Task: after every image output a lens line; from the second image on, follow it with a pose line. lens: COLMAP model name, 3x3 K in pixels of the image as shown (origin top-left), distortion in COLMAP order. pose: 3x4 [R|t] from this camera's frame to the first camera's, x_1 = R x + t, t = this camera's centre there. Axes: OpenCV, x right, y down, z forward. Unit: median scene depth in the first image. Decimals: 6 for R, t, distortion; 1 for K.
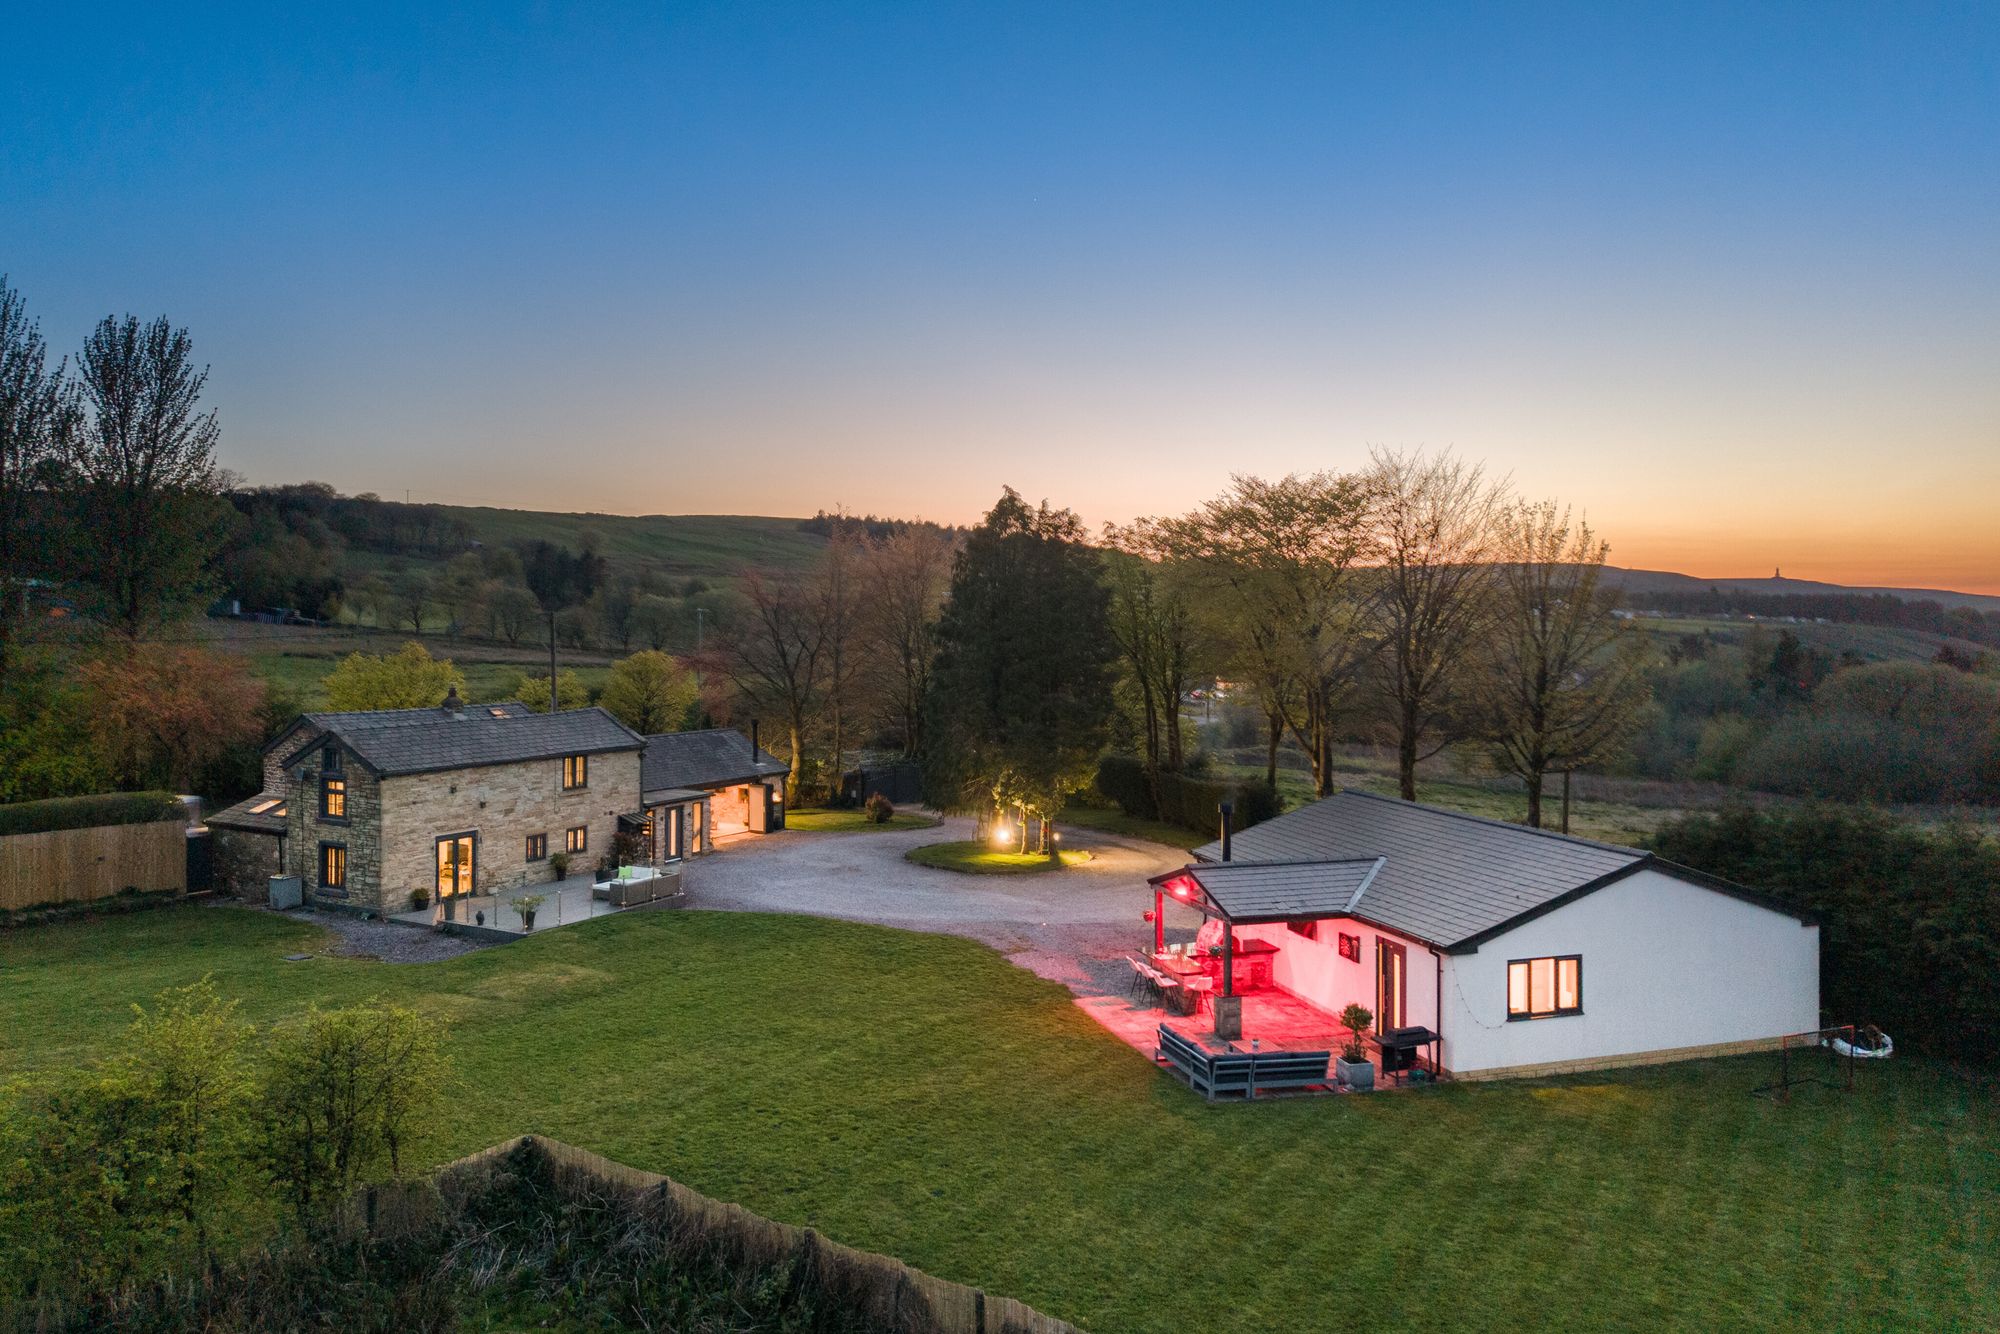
lens RADIAL K [[1375.7, 0, 1000.9], [0, 1375.7, 621.8], [0, 0, 1]] dist [0.079226, -0.110087]
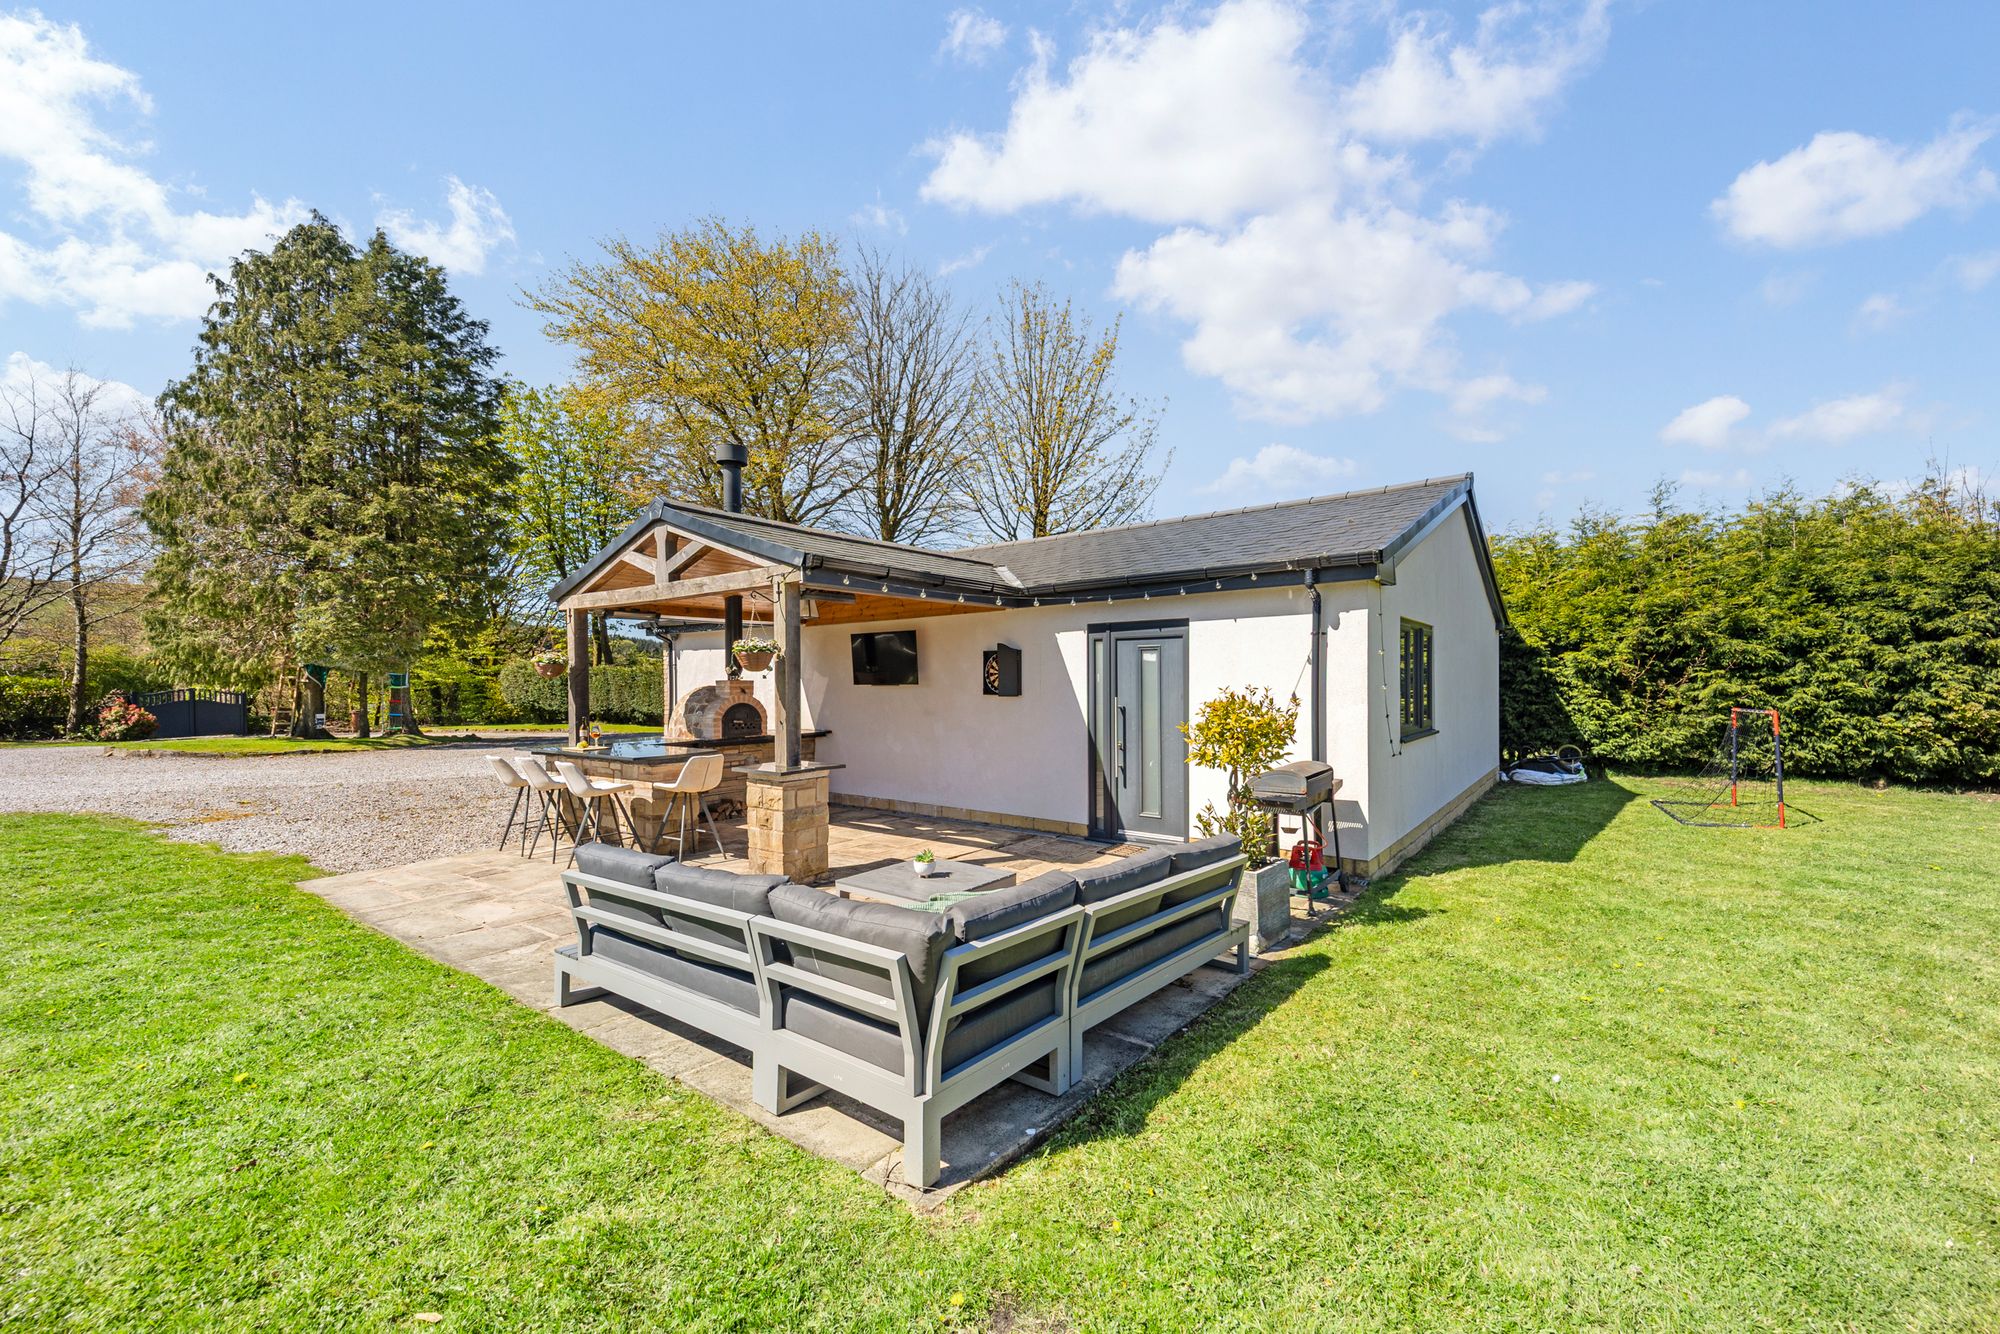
lens RADIAL K [[842.7, 0, 1001.4], [0, 842.7, 679.7], [0, 0, 1]] dist [0.021286, 0.000062]
pose [[0.831581, -0.006610, 0.555365, 0.056492], [0.006422, 0.999977, 0.002284, 0.156473], [-0.555367, 0.001667, 0.831604, 0.501079]]
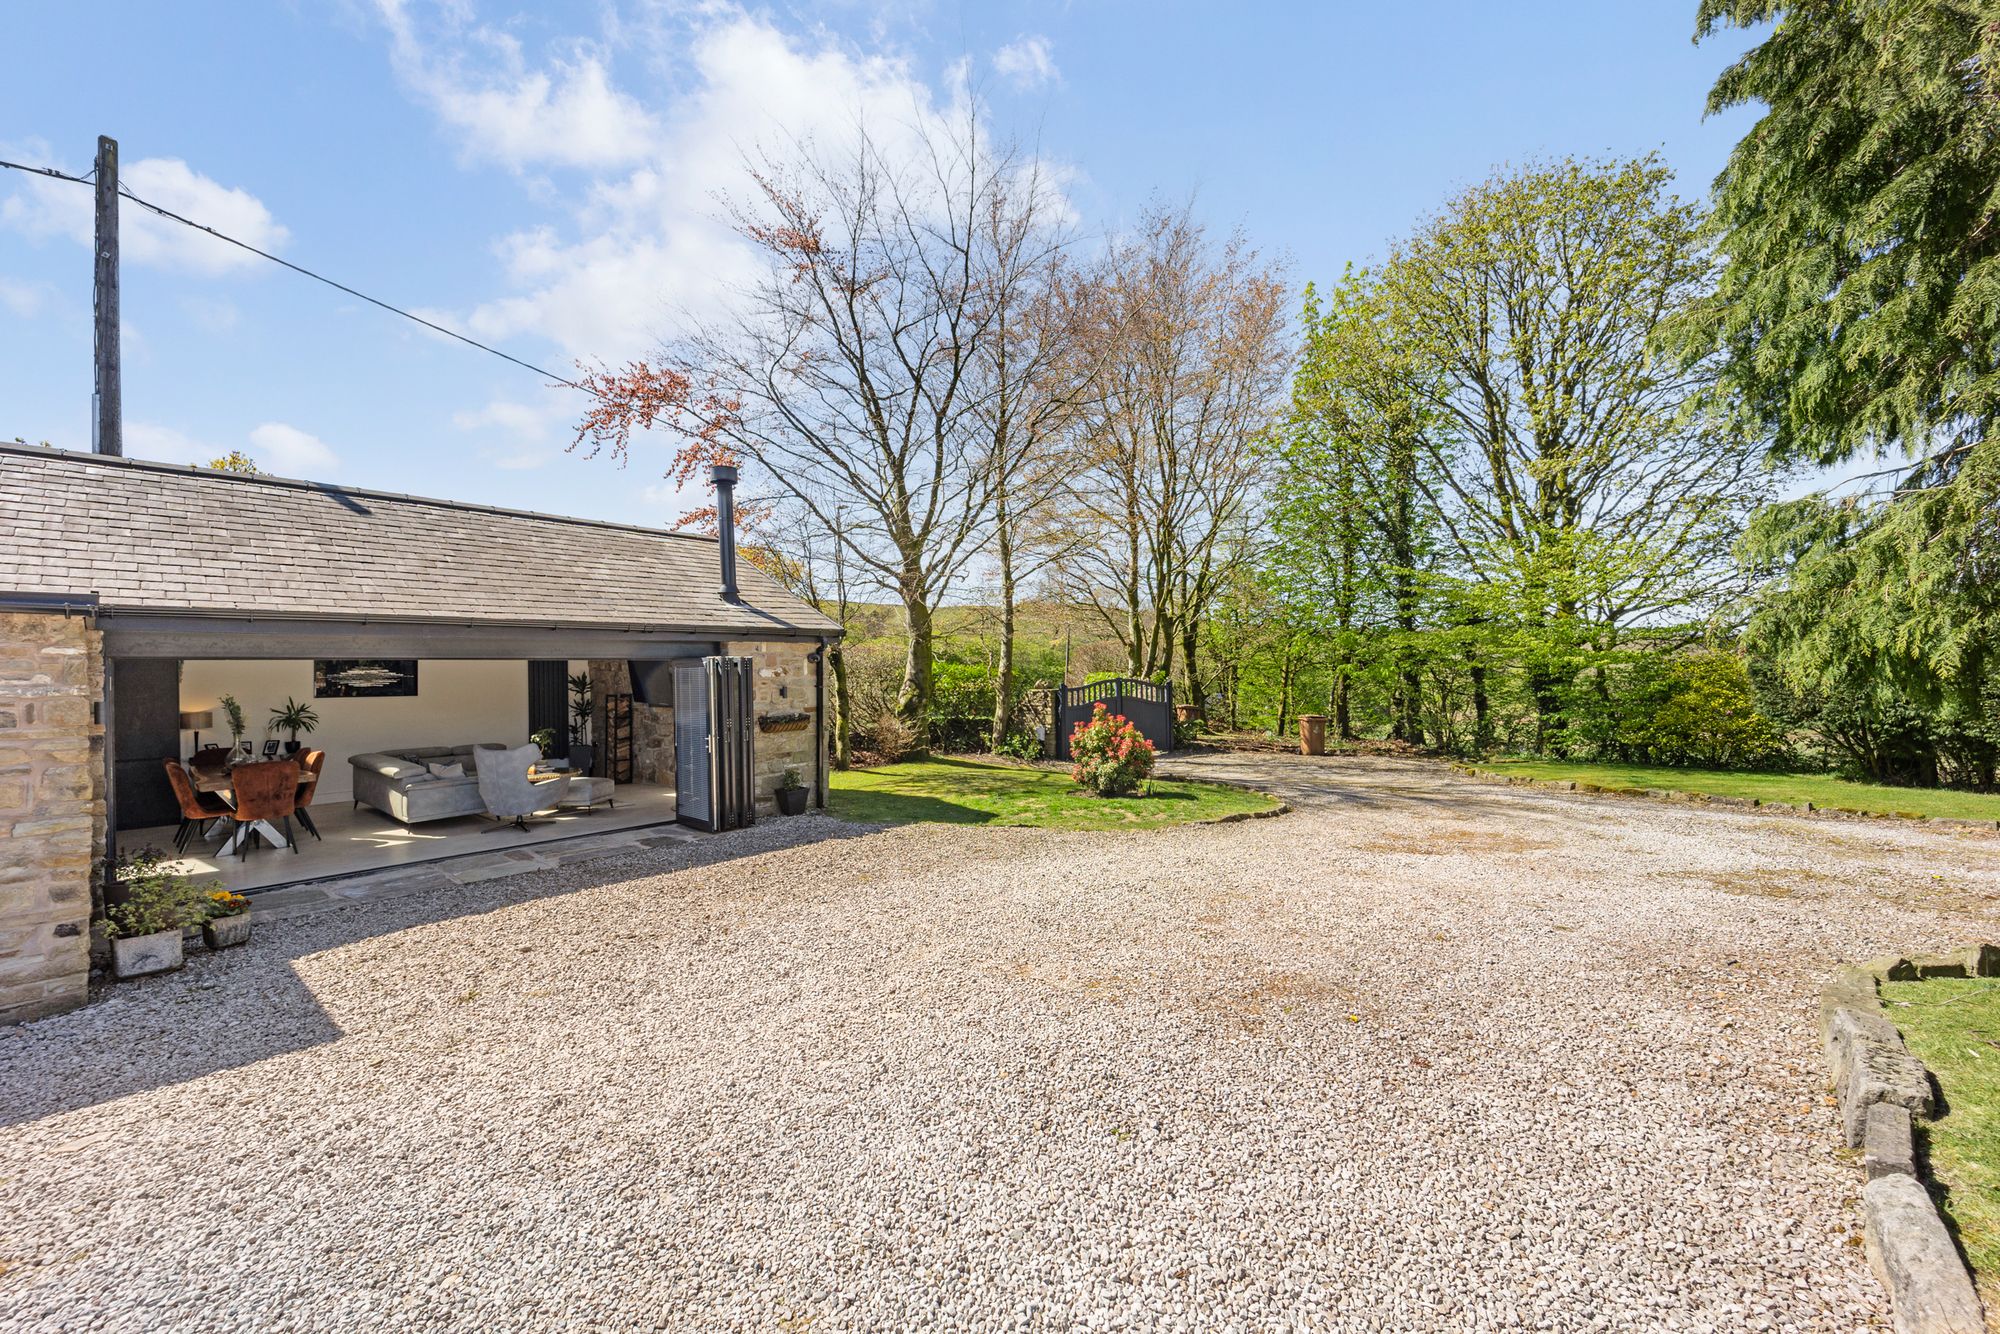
lens RADIAL K [[778.9, 0, 1000.0], [0, 778.9, 667.0], [0, 0, 1]] dist [0.041586, 0.000006]
pose [[0.987789, -0.015243, -0.155047, -0.113751], [0.014541, 0.999878, -0.005656, 0.156062], [0.155115, 0.003333, 0.987891, 1.080640]]
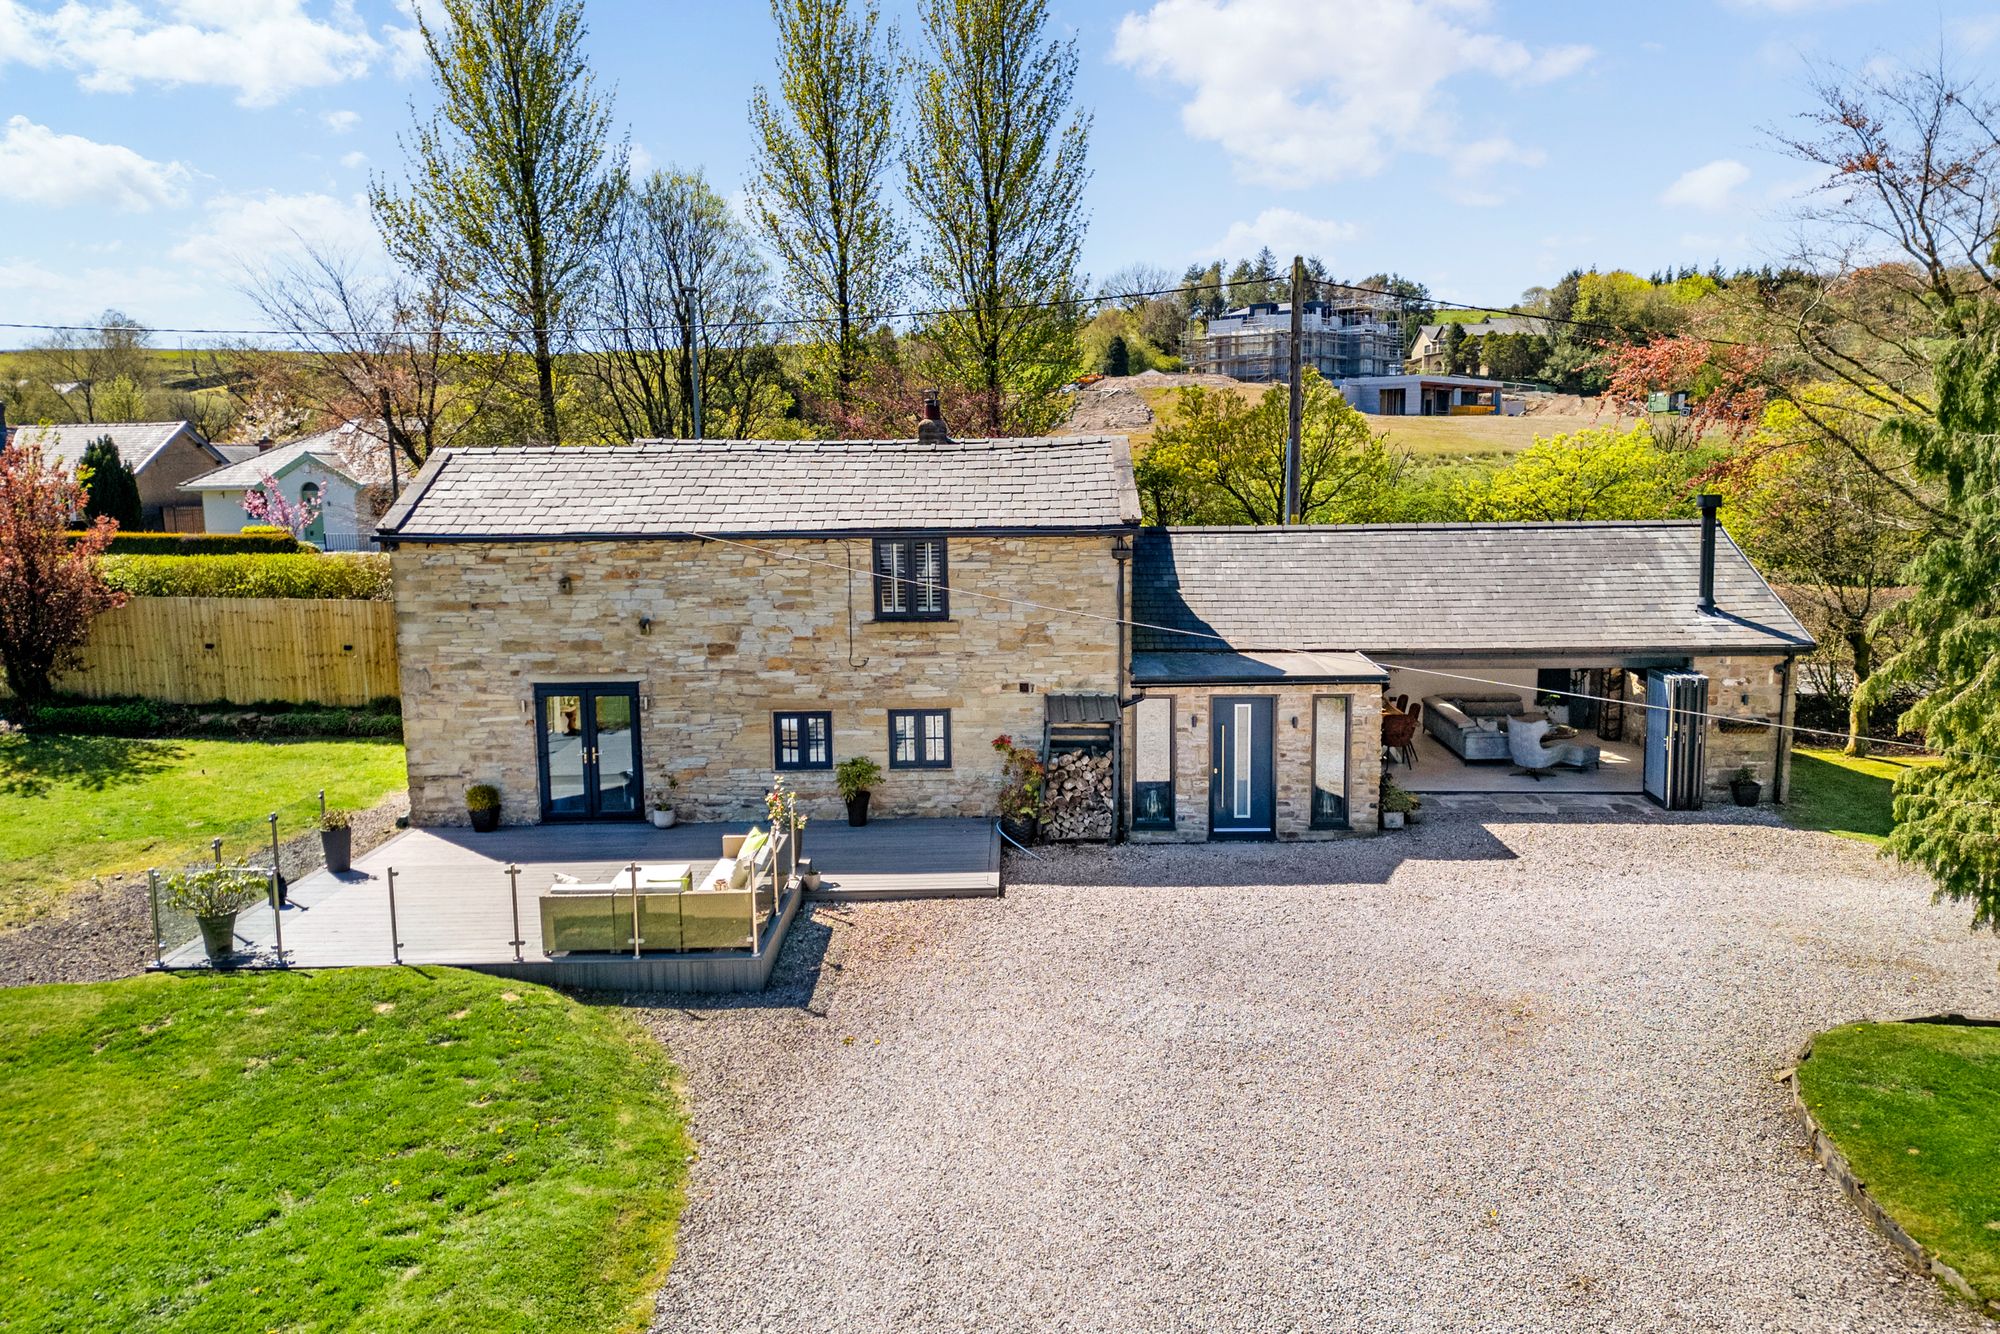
lens RADIAL K [[1334.5, 0, 1029.1], [0, 1334.5, 638.4], [0, 0, 1]] dist [0.148124, -0.279577]
pose [[0.492826, 0.112667, -0.862803, 0.062185], [0.013324, 0.990488, 0.136952, 0.074599], [0.870026, -0.078990, 0.486637, 0.866377]]
